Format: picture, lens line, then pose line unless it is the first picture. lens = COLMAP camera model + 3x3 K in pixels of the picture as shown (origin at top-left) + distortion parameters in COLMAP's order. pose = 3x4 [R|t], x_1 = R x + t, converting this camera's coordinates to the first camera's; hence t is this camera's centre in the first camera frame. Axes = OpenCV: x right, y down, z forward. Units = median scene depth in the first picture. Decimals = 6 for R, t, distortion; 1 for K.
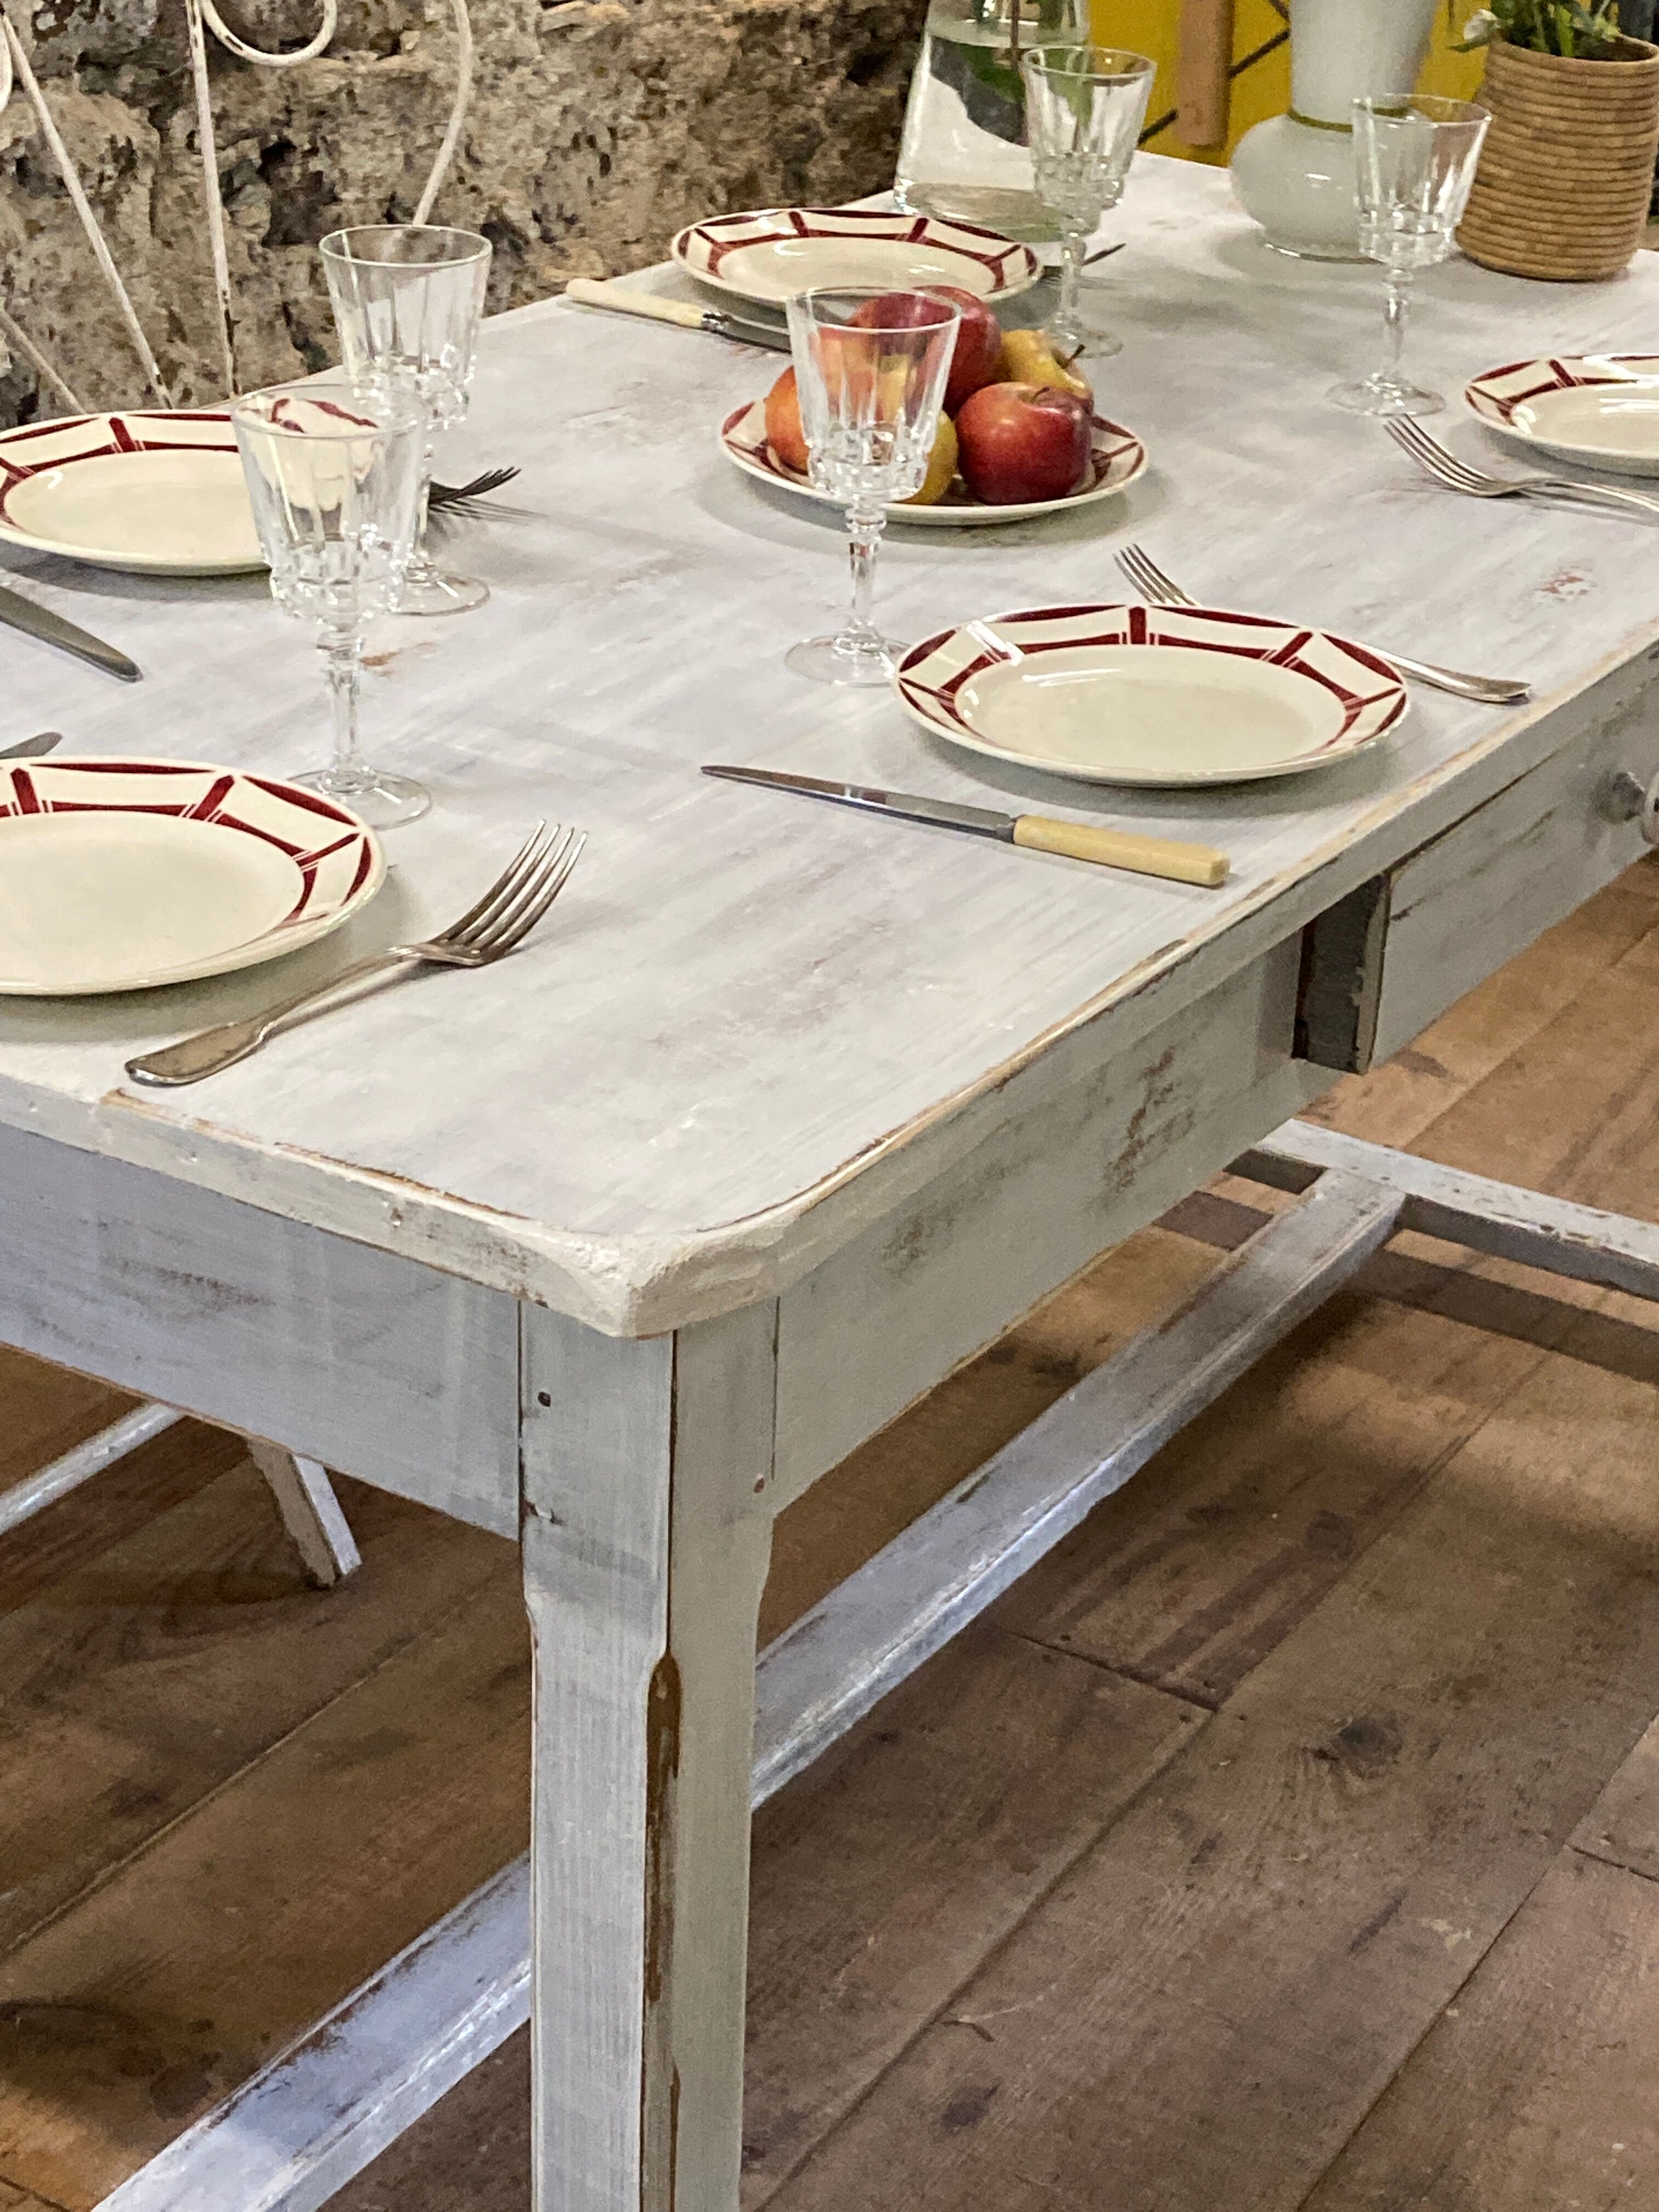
lens RADIAL K [[3809.2, 0, 922.2], [0, 3809.2, 1048.4], [0, 0, 1]] dist [0.105148, 0.000000]
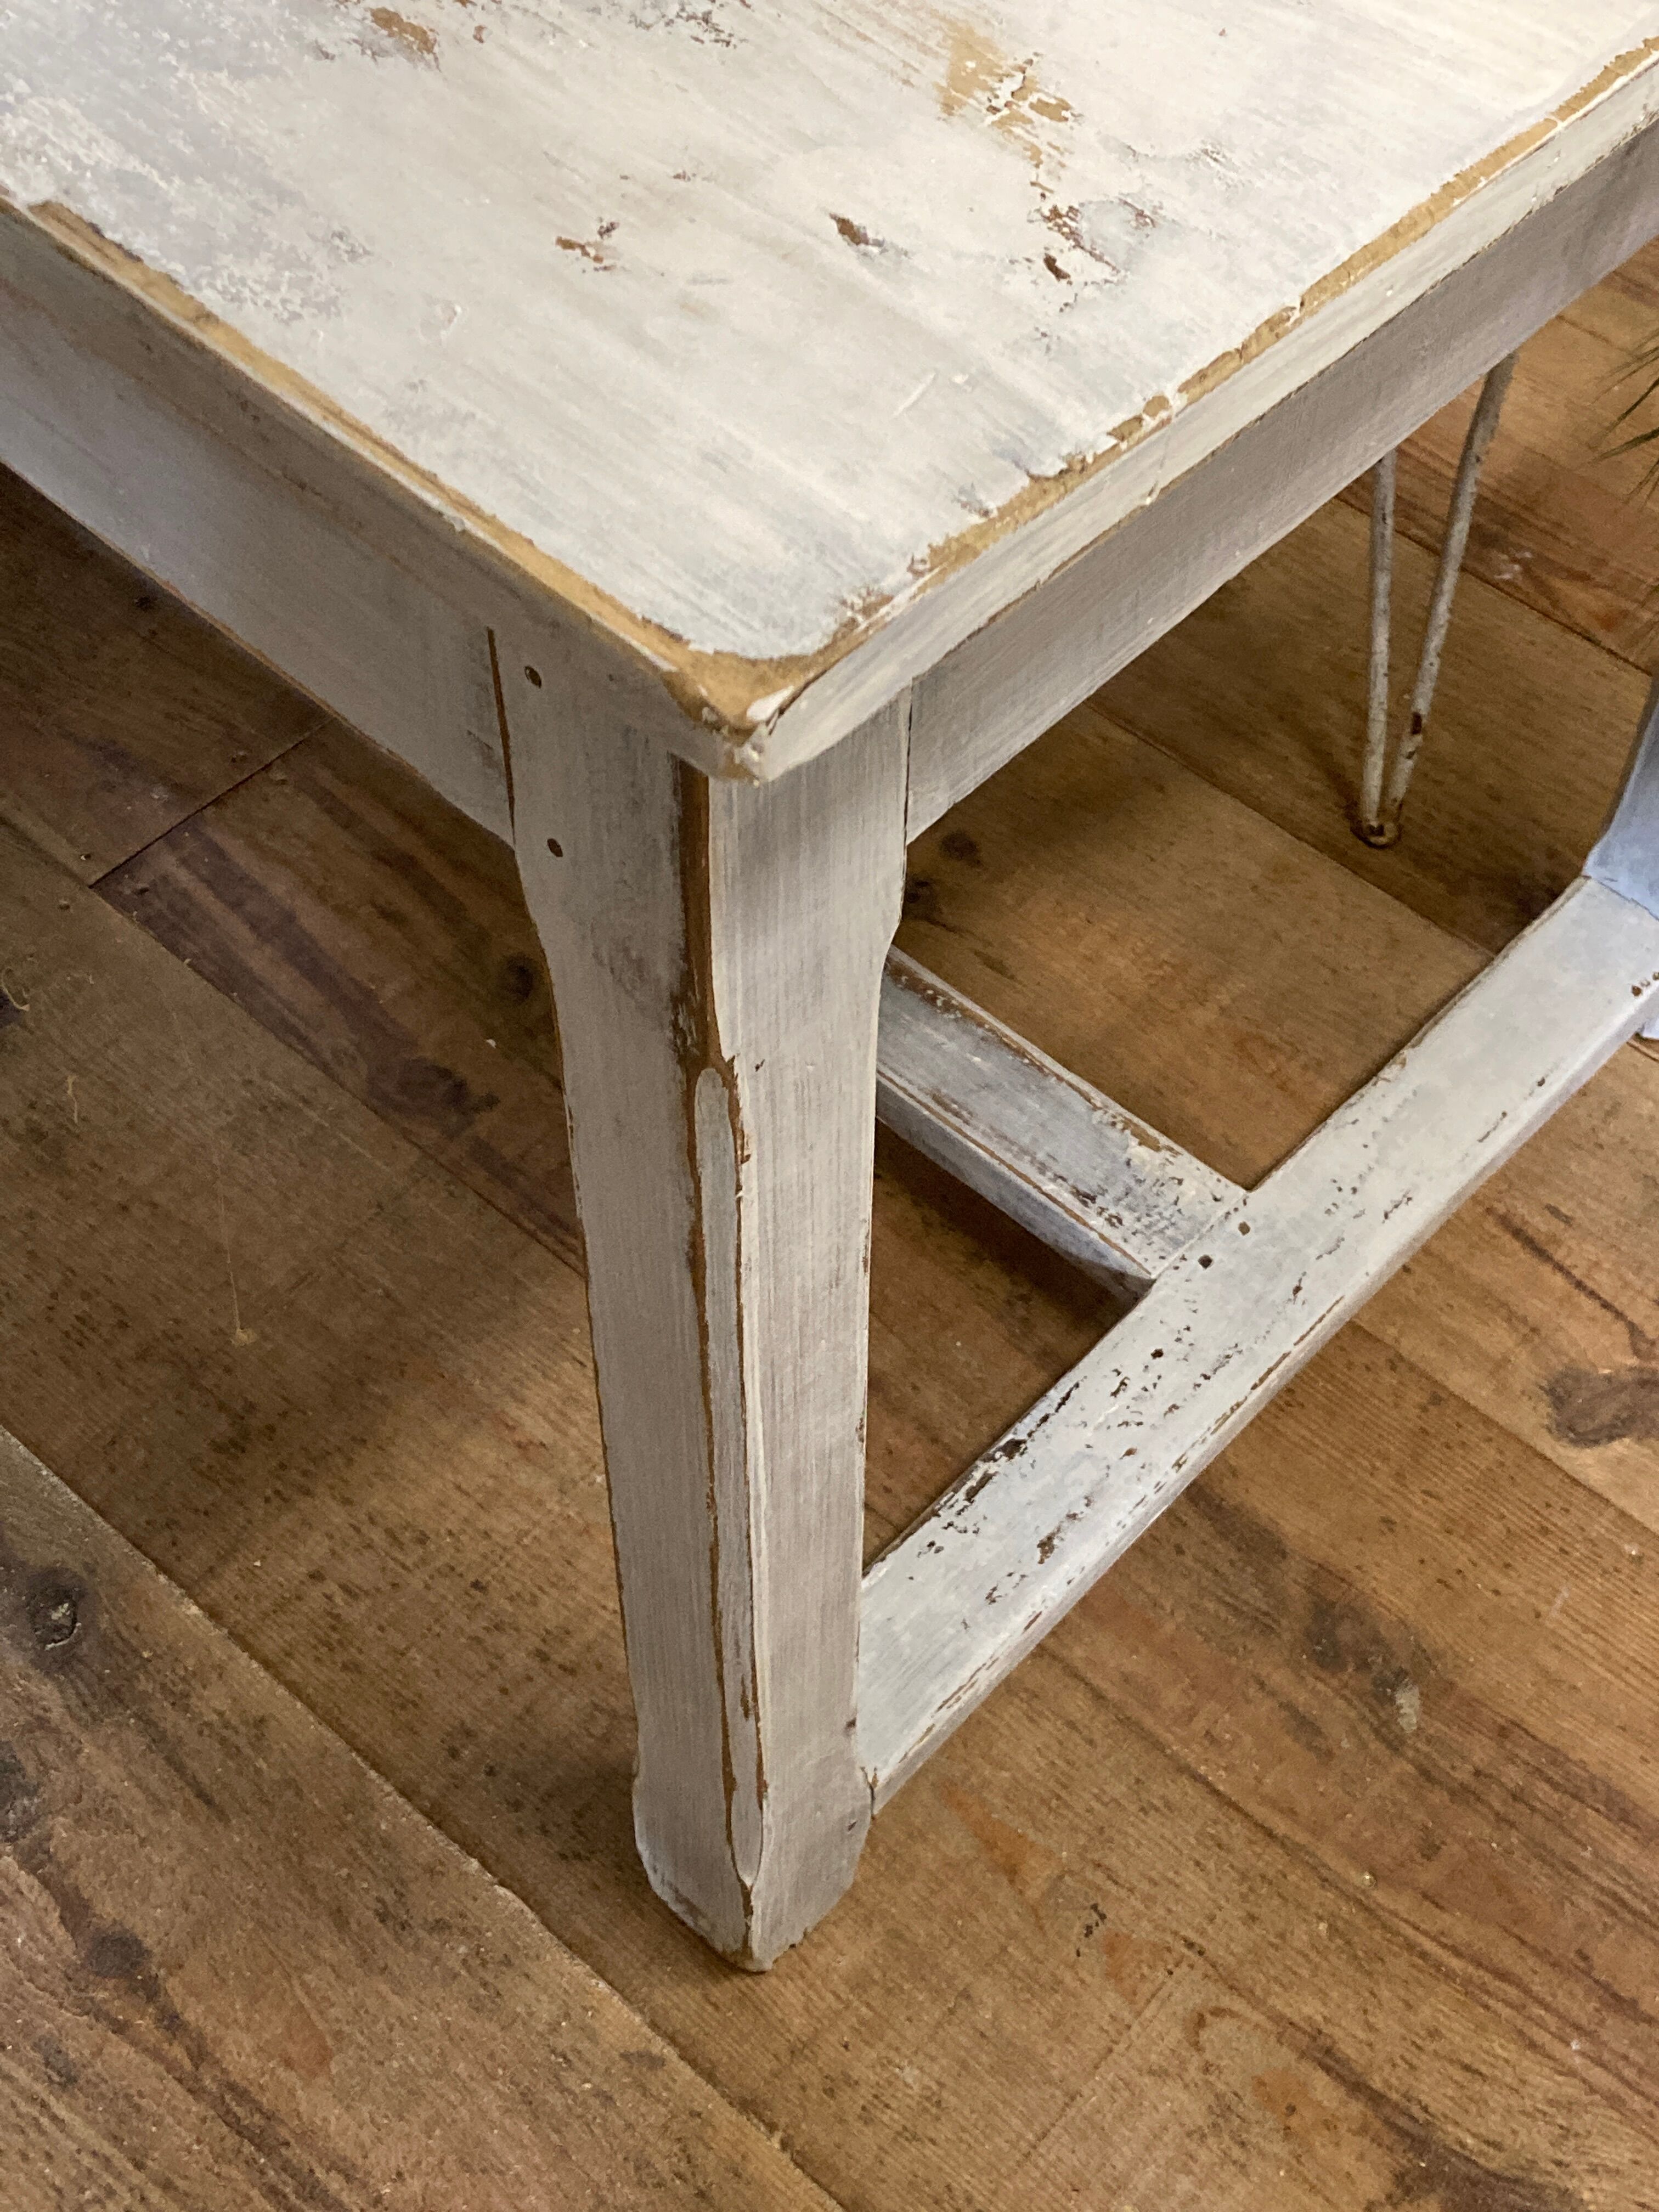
lens RADIAL K [[2979.3, 0, 905.4], [0, 2979.3, 1085.1], [0, 0, 1]] dist [0.067149, 0.000000]
pose [[-0.188300, 0.744870, -0.640087, 0.565004], [-0.452319, 0.512735, 0.729733, -0.409603], [0.871751, 0.426932, 0.240371, 1.177515]]
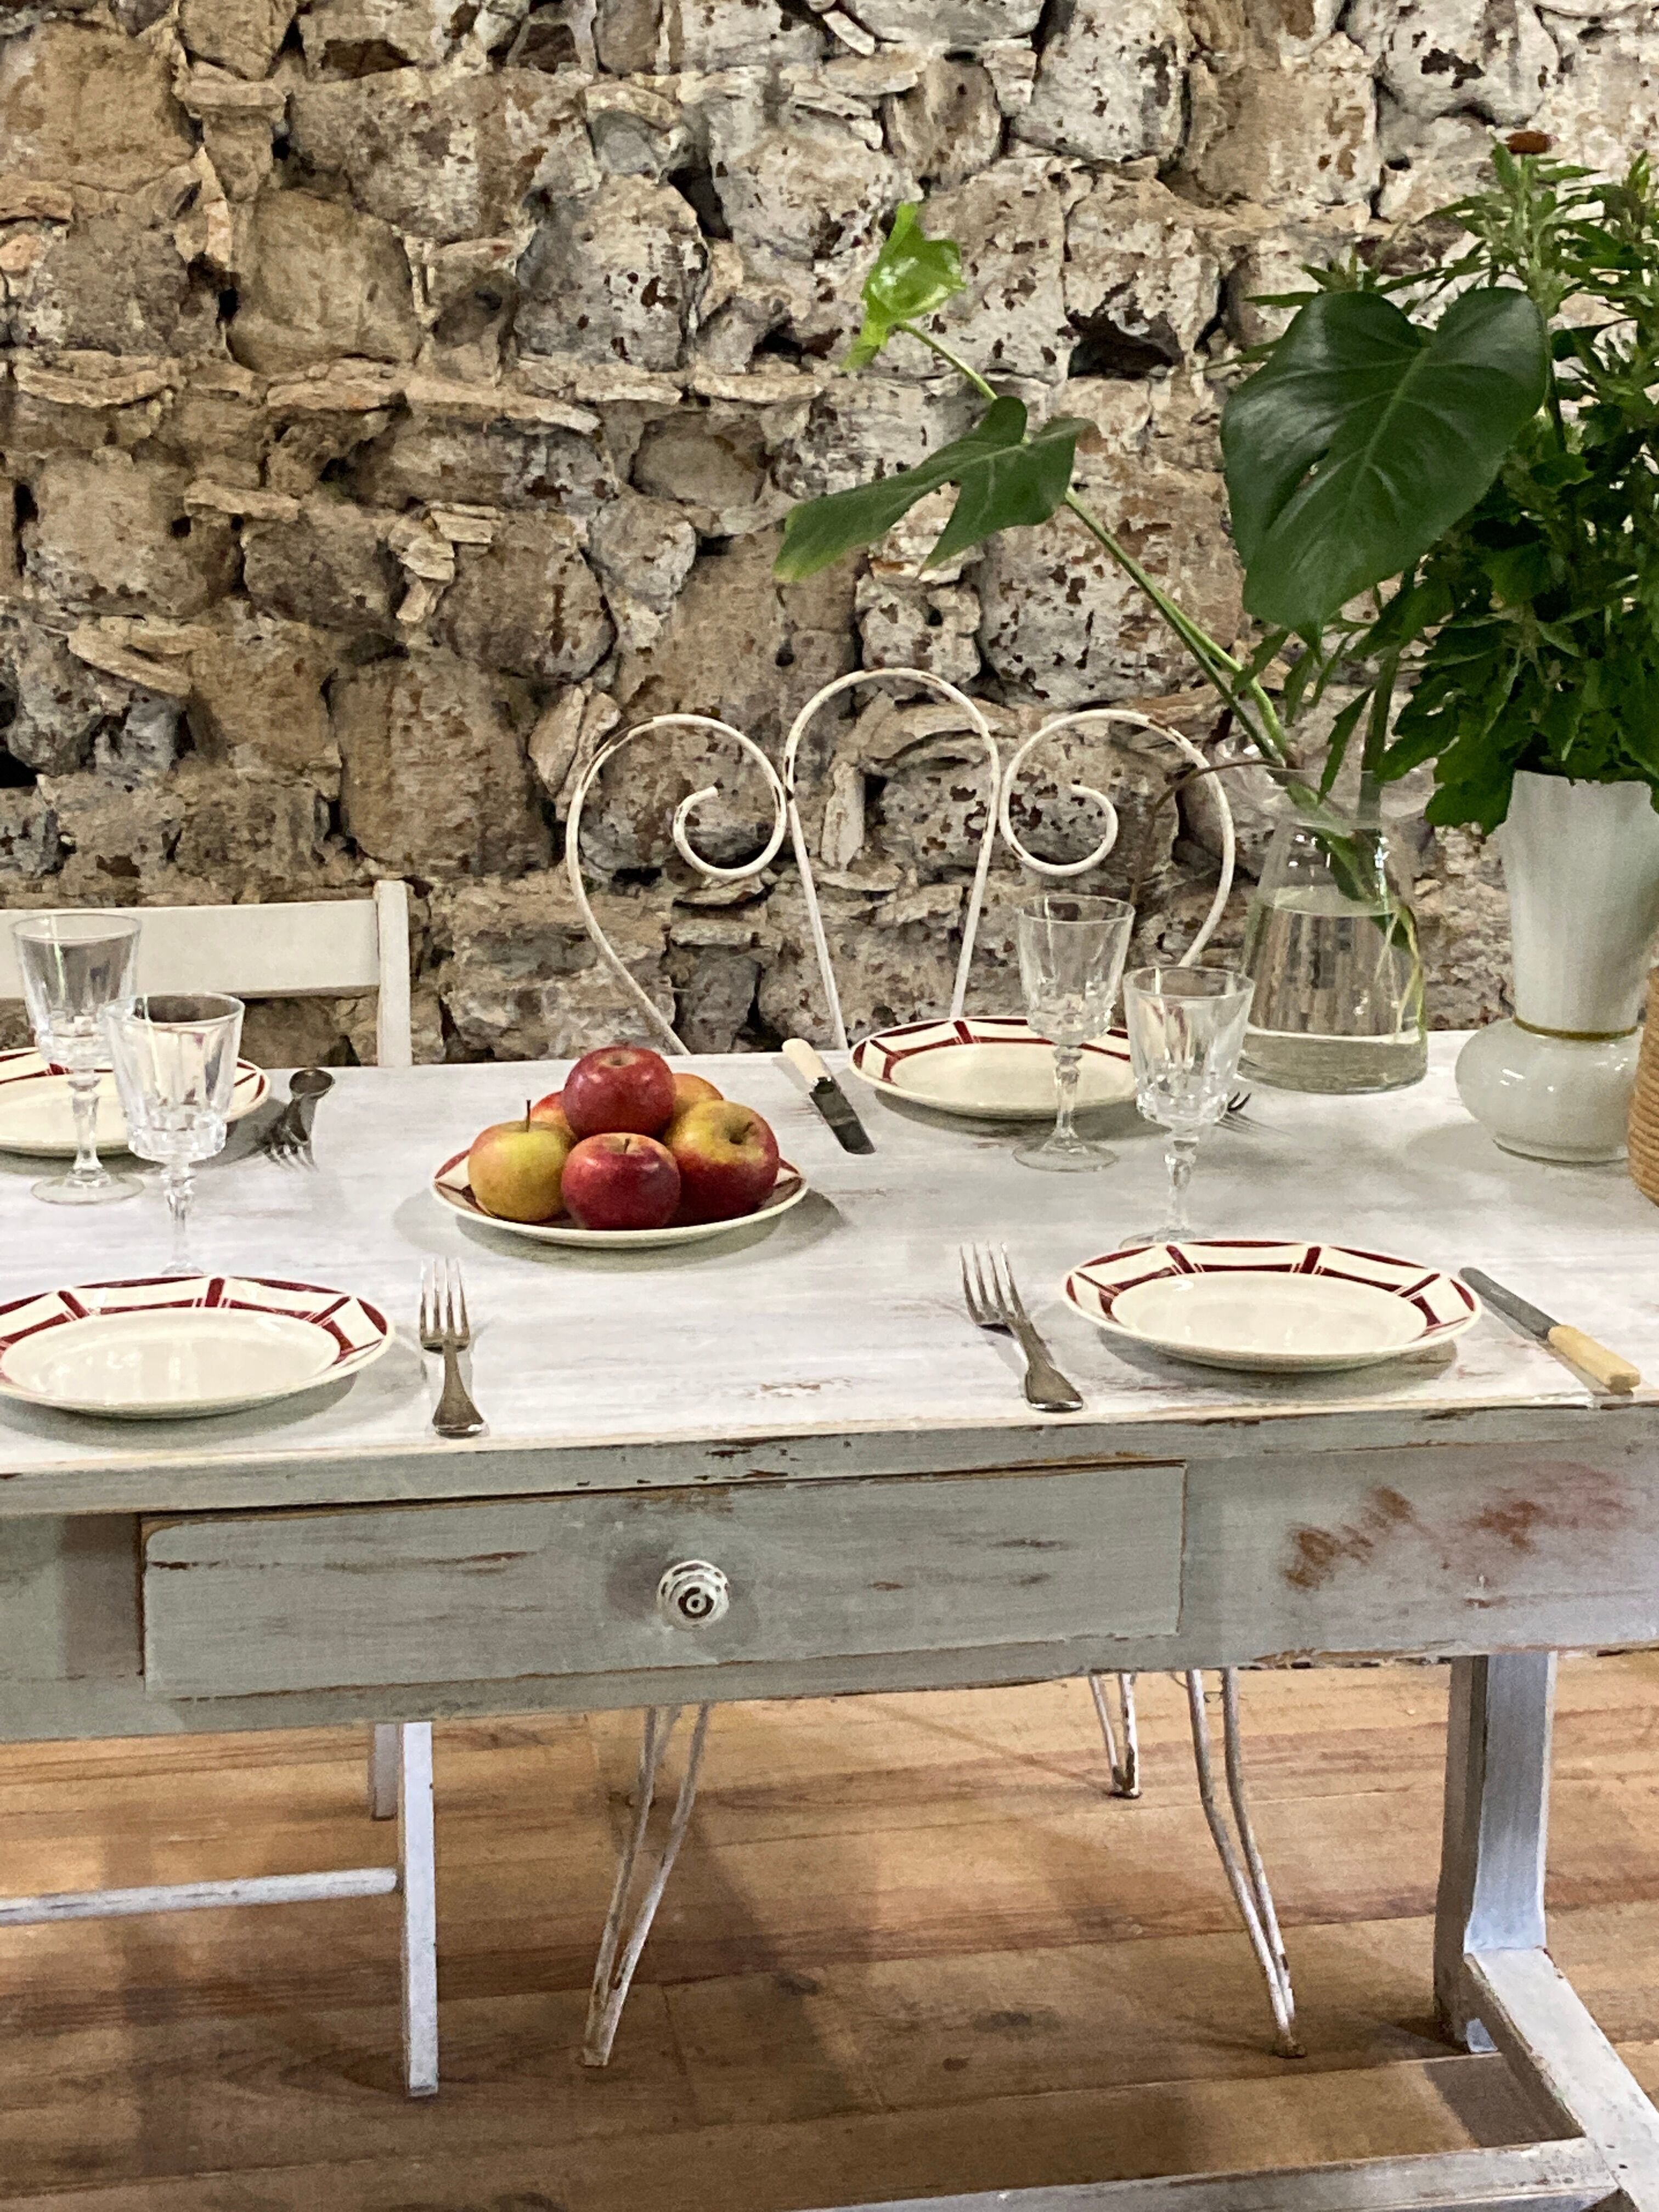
lens RADIAL K [[3809.2, 0, 930.5], [0, 3809.2, 1073.0], [0, 0, 1]] dist [0.105148, 0.000000]
pose [[0.682192, 0.149545, -0.715717, 0.878349], [-0.300605, 0.949671, -0.088096, -0.115610], [0.666521, 0.275246, 0.692812, 0.260402]]
